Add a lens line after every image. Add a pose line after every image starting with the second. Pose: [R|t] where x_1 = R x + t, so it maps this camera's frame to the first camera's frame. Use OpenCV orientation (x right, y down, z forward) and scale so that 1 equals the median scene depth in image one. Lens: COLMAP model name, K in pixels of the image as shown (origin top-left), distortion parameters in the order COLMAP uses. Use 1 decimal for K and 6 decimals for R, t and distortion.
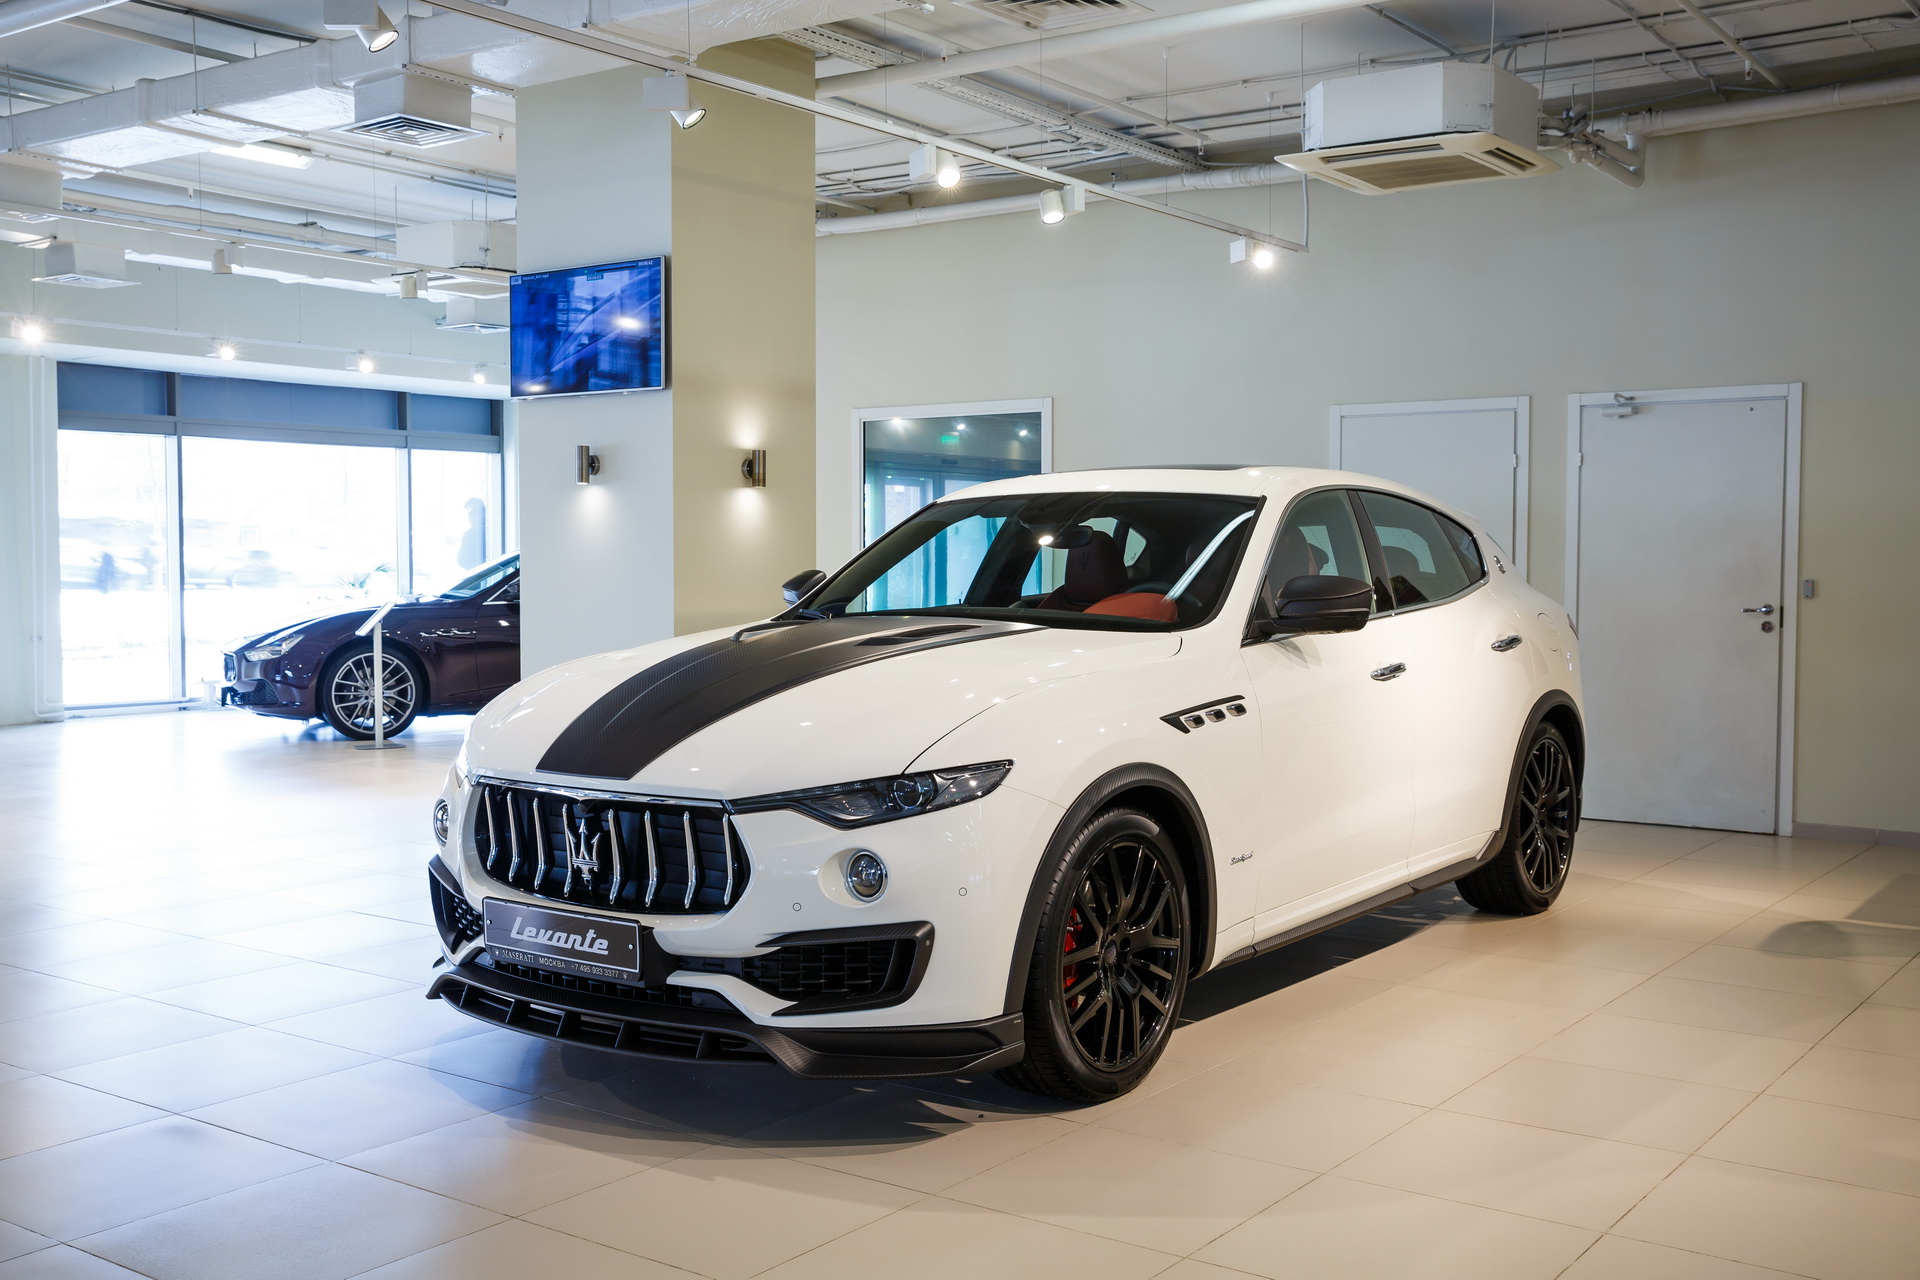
lens RADIAL K [[1915.0, 0, 965.6], [0, 1915.0, 640.2], [0, 0, 1]] dist [-0.037722, 0.138638]
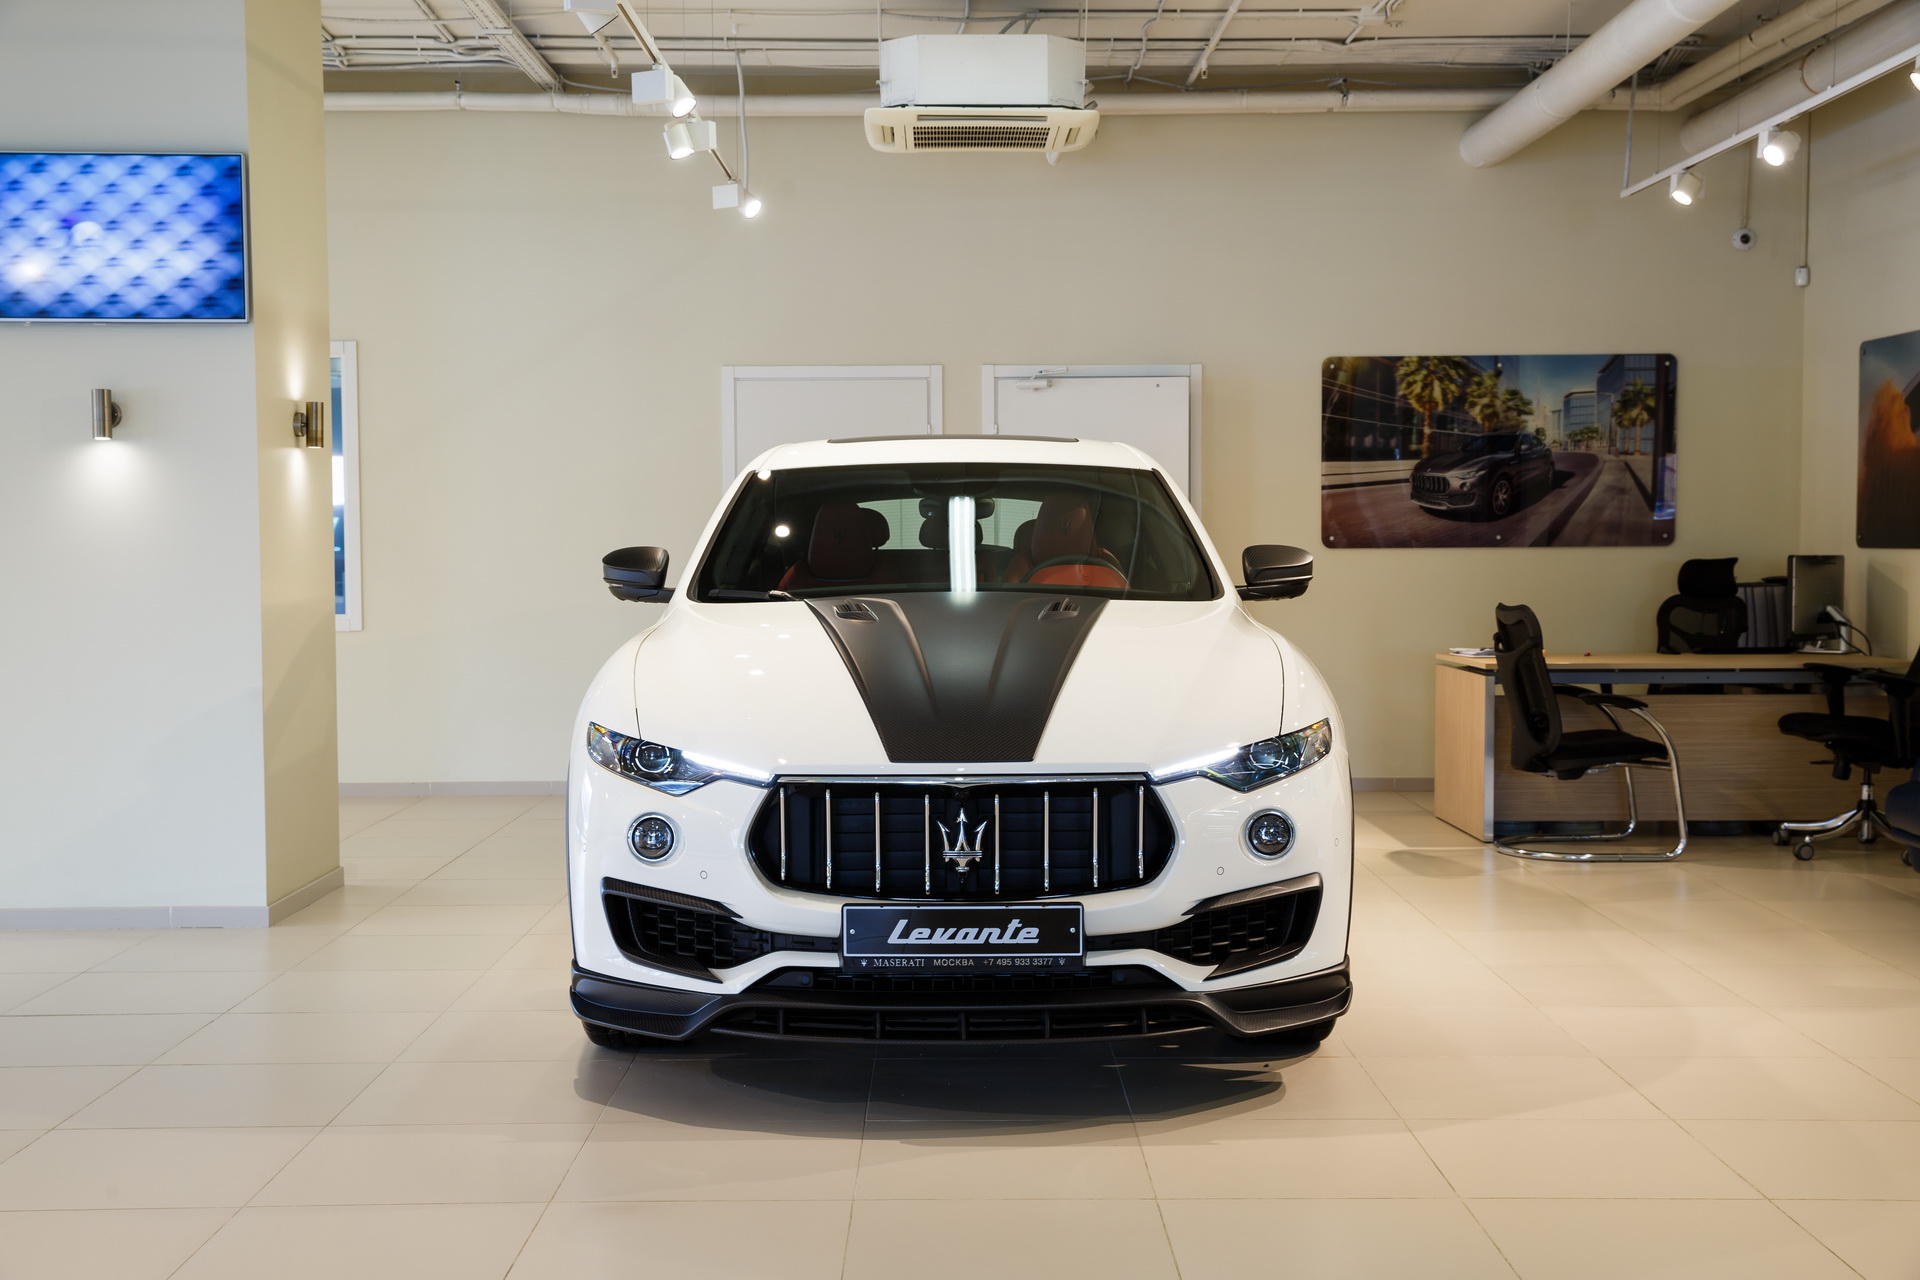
lens RADIAL K [[2336.2, 0, 958.1], [0, 2336.2, 637.9], [0, 0, 1]] dist [0.042553, 0.042181]
pose [[0.805531, -0.033433, 0.591609, -0.638677], [0.033146, 0.999386, 0.011346, -0.002535], [-0.591625, 0.010470, 0.806145, 0.051261]]
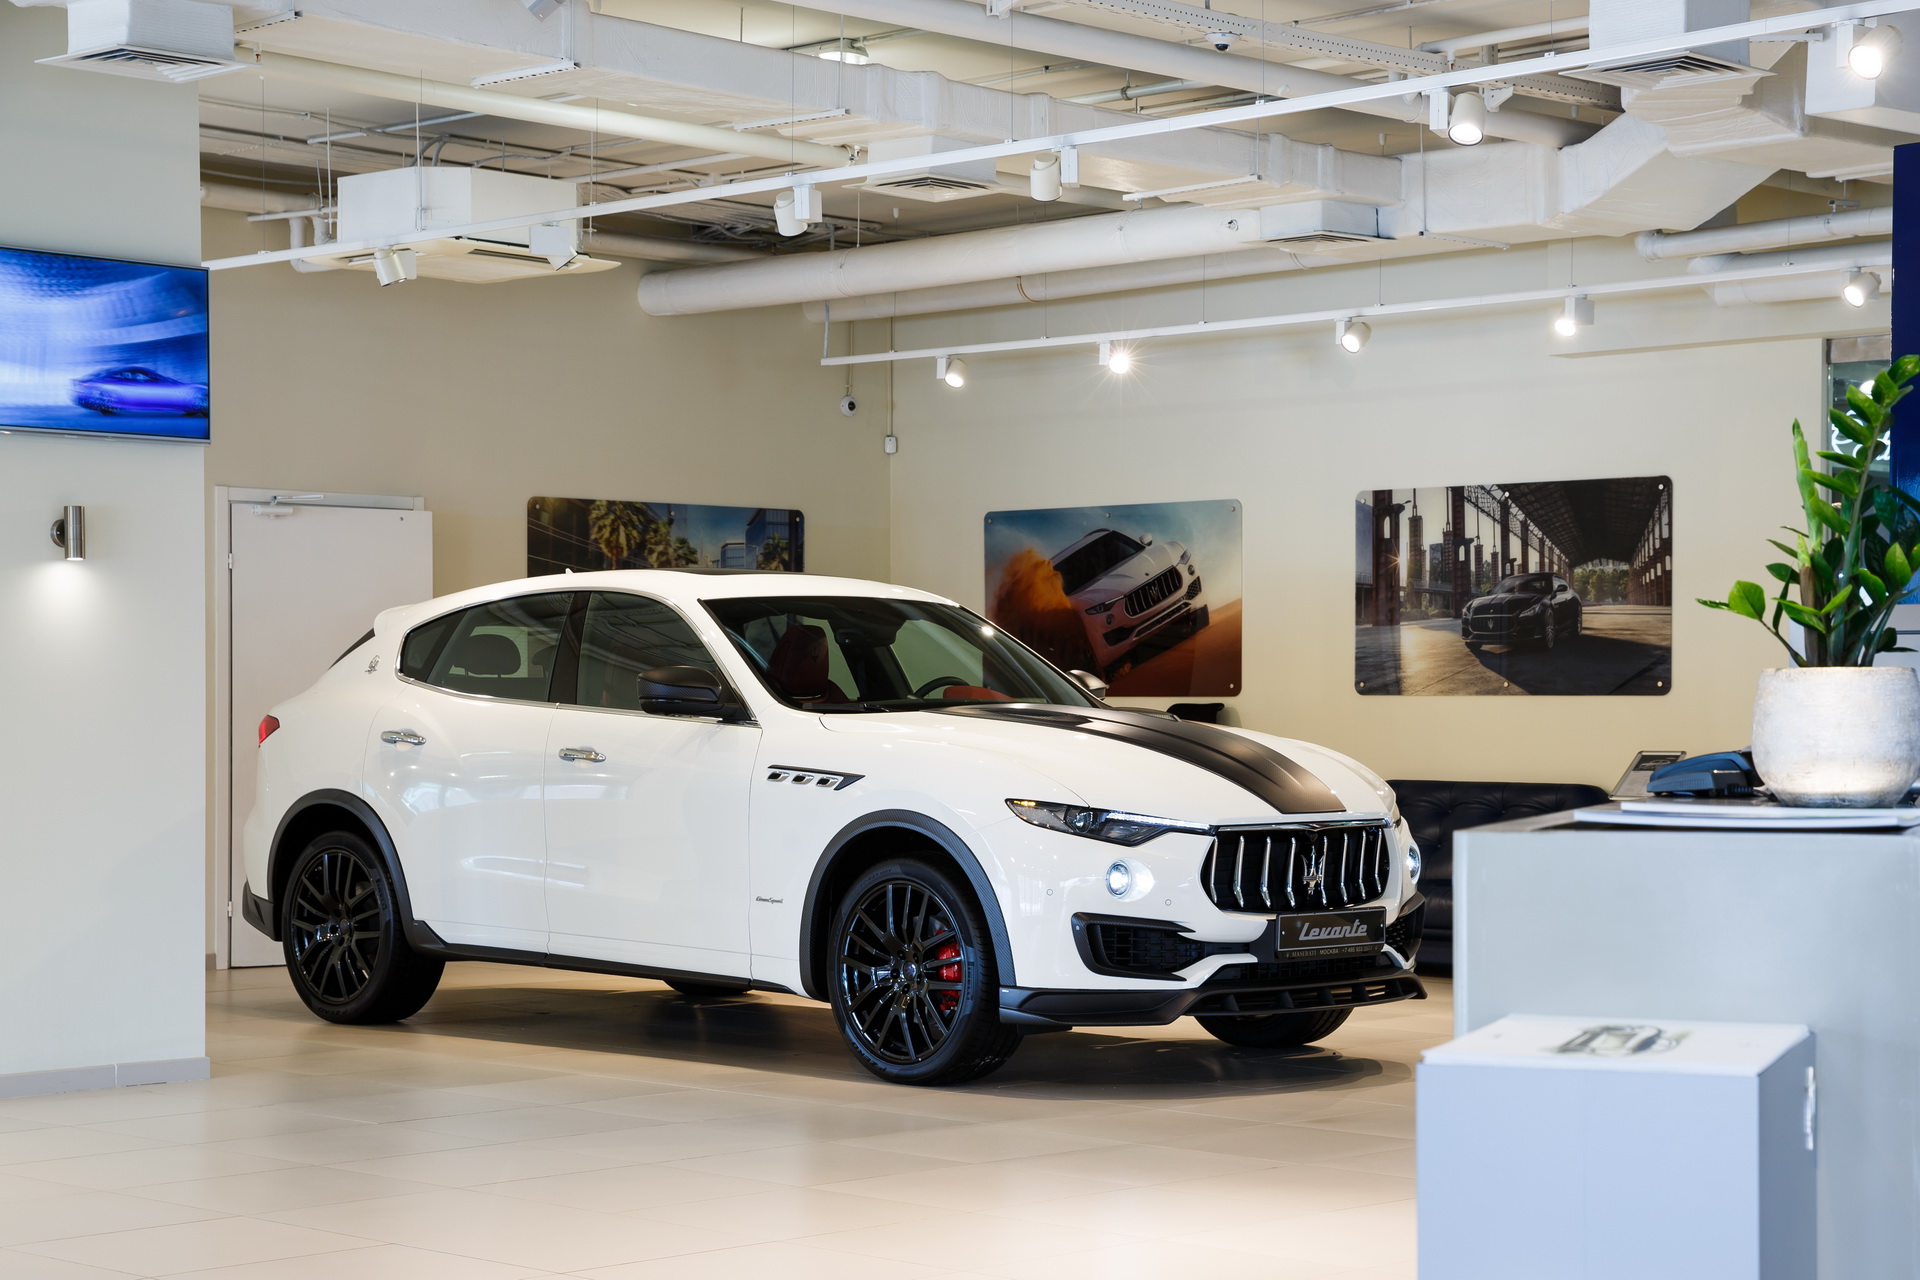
lens RADIAL K [[3555.1, 0, 1064.4], [0, 3555.1, 714.7], [0, 0, 1]] dist [0.005729, 3.693889]
pose [[0.143437, -0.002224, 0.989657, -1.953799], [0.045409, 0.998959, -0.004336, 0.003260], [-0.988617, 0.045561, 0.143388, 0.587653]]
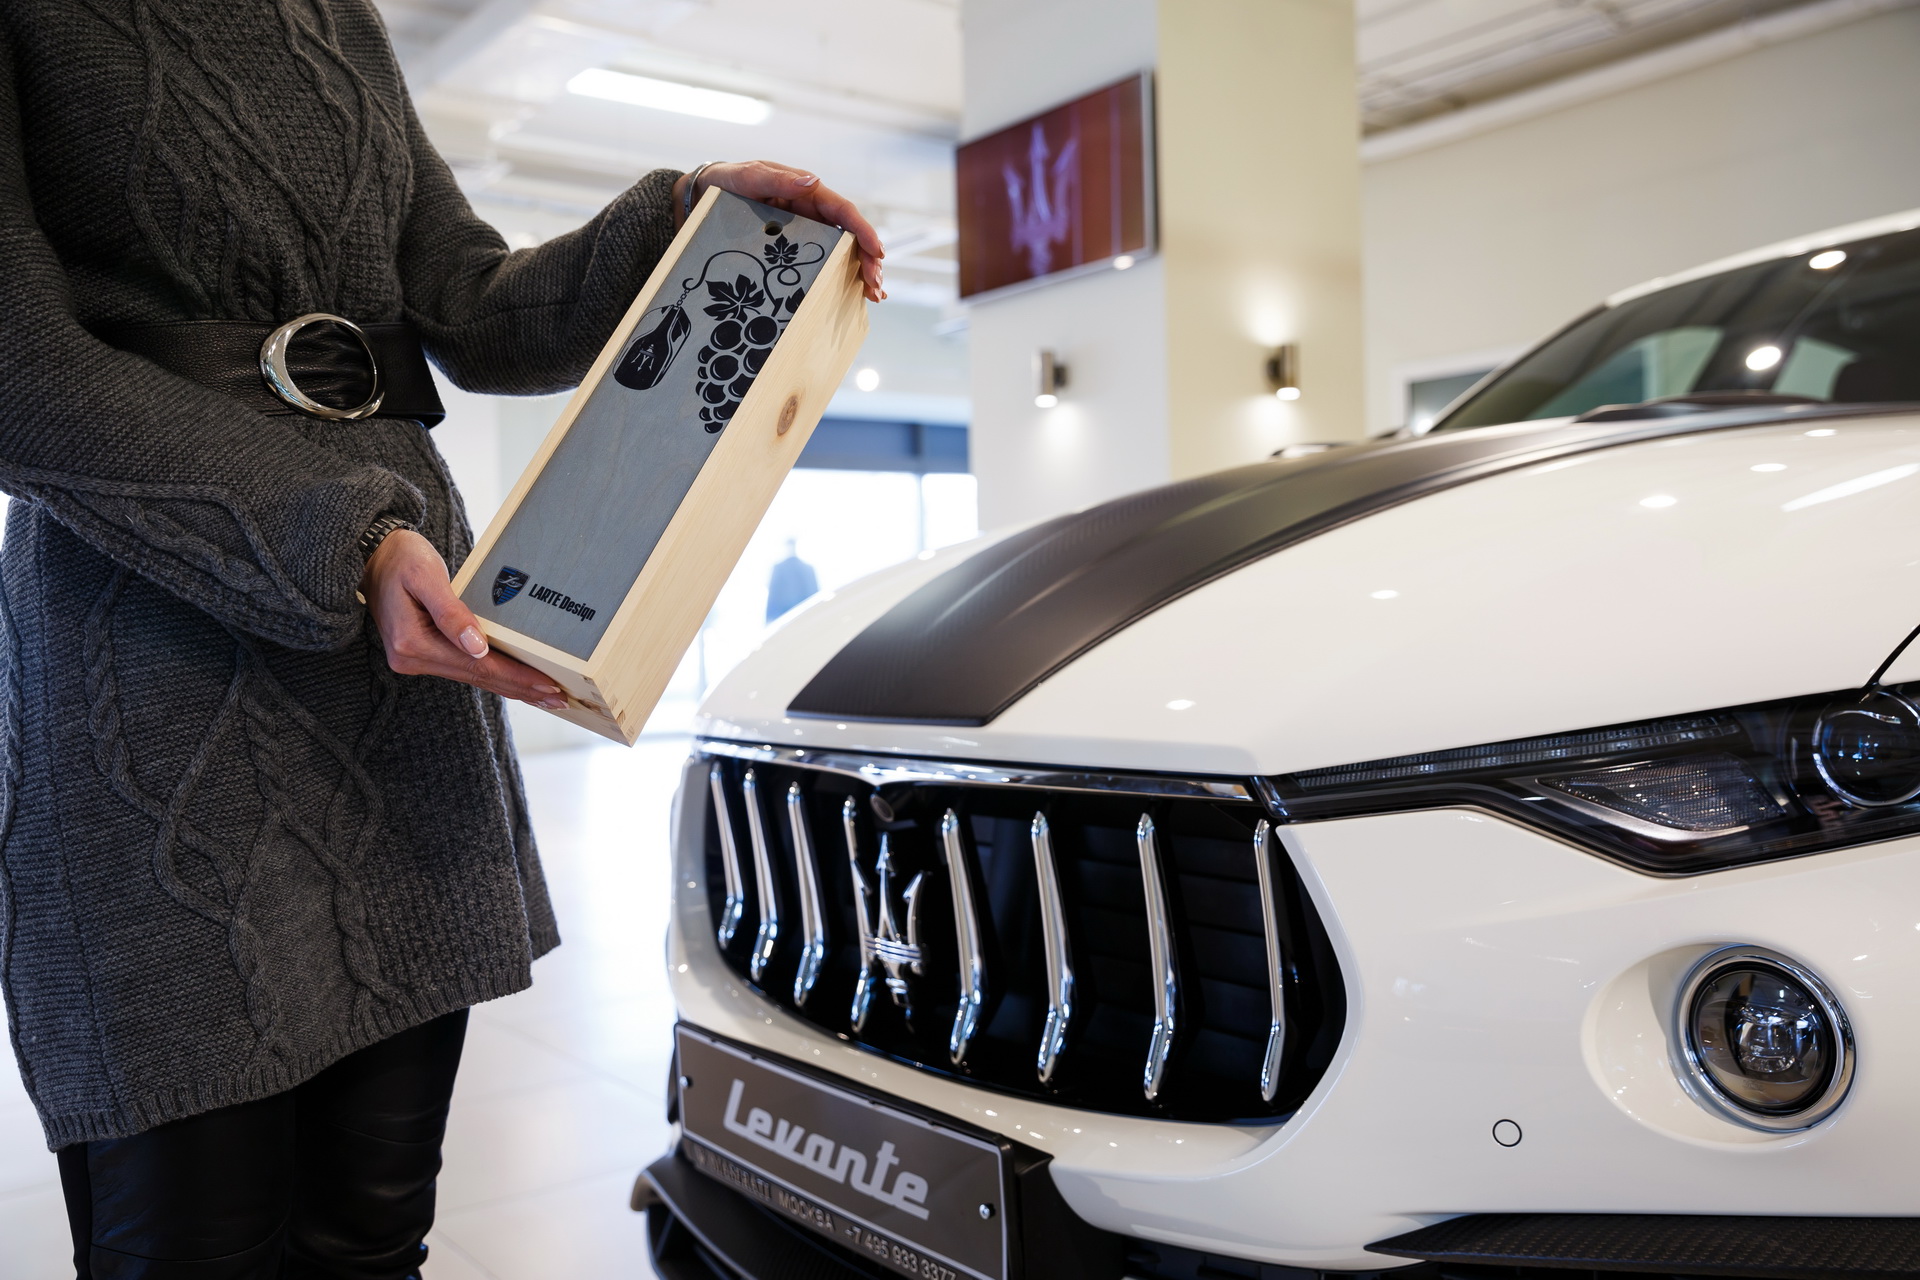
lens RADIAL K [[1667.2, 0, 956.5], [0, 1667.2, 655.9], [0, 0, 1]] dist [-0.025105, 0.010241]
pose [[0.957004, -0.017829, -0.289526, -0.064353], [0.009679, 0.999516, -0.029558, 0.048970], [0.289913, 0.025485, 0.956714, 0.495089]]
